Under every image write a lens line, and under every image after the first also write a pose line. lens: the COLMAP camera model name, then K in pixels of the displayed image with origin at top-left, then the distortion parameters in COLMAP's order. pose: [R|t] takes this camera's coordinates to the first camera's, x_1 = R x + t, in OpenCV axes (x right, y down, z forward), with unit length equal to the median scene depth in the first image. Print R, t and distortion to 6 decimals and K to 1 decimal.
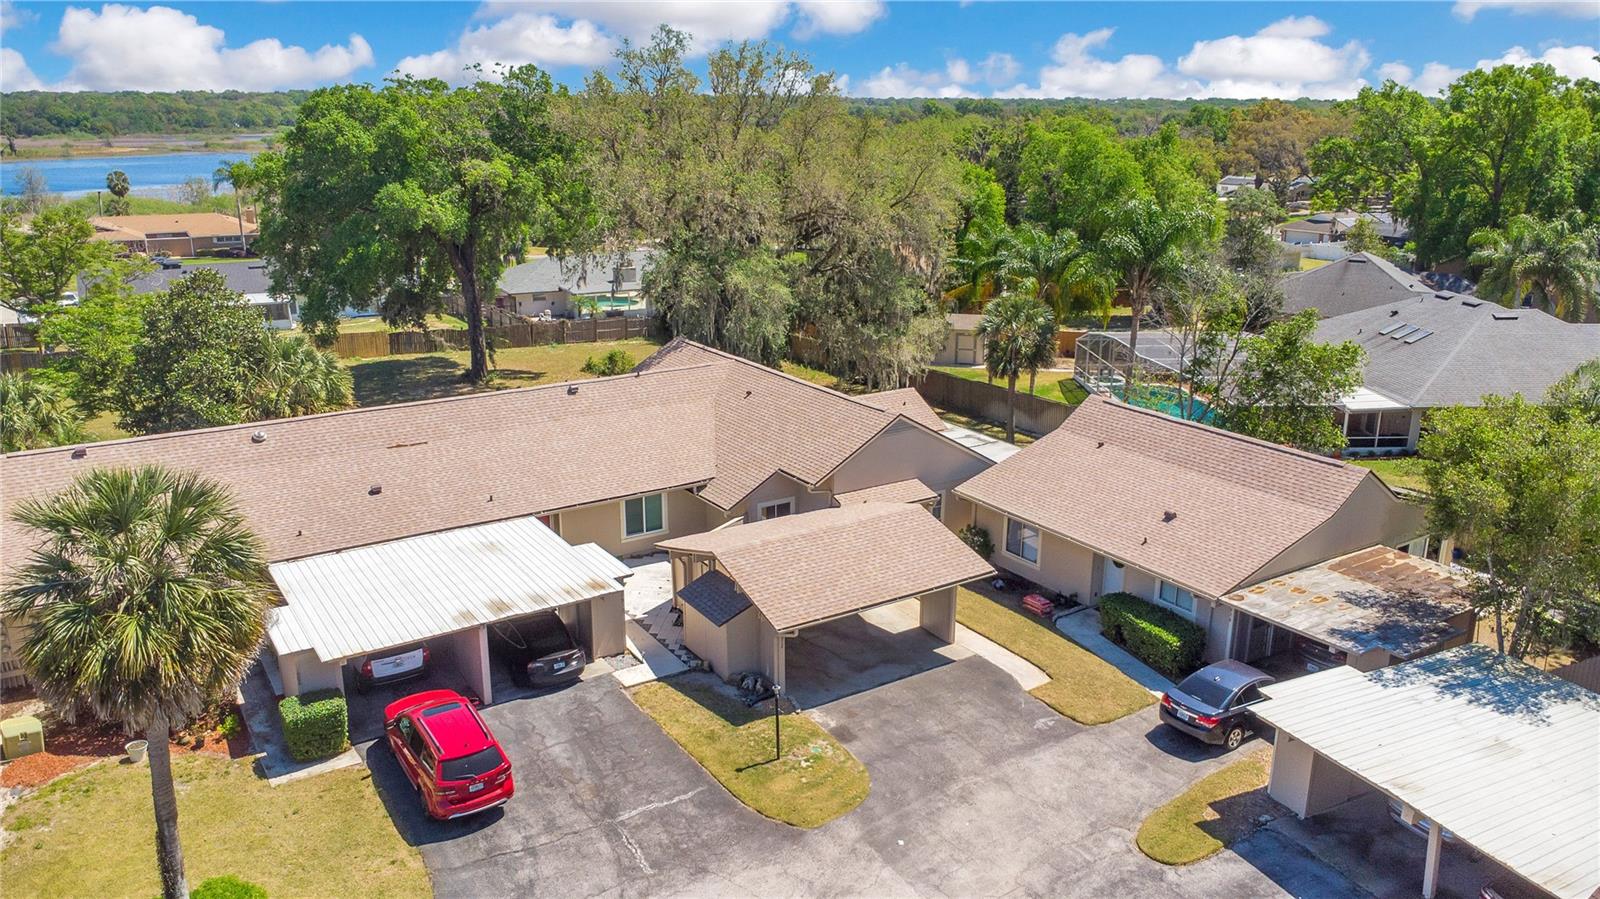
lens RADIAL K [[1114.3, 0, 690.3], [0, 1114.3, 489.9], [0, 0, 1]] dist [-0.001152, -0.003607]
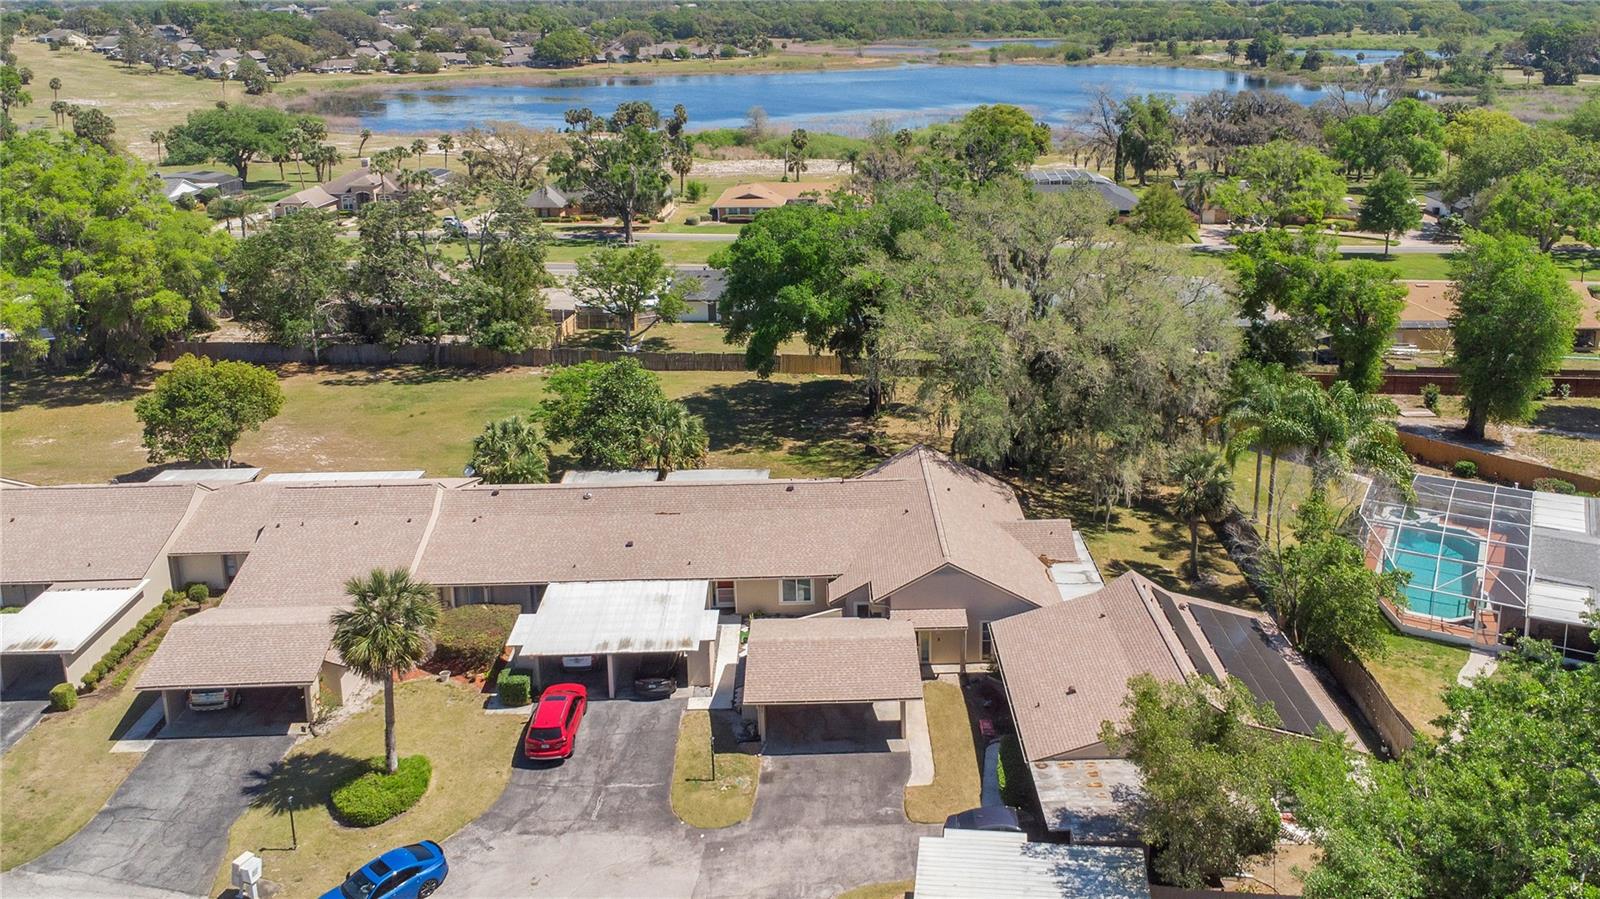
lens RADIAL K [[1179.6, 0, 799.1], [0, 1179.6, 319.3], [0, 0, 1]] dist [0.049566, -0.069716]
pose [[0.861877, 0.108824, -0.495302, 0.892996], [-0.139835, 0.989837, -0.025848, -0.373294], [0.487456, 0.091538, 0.868336, -0.494285]]
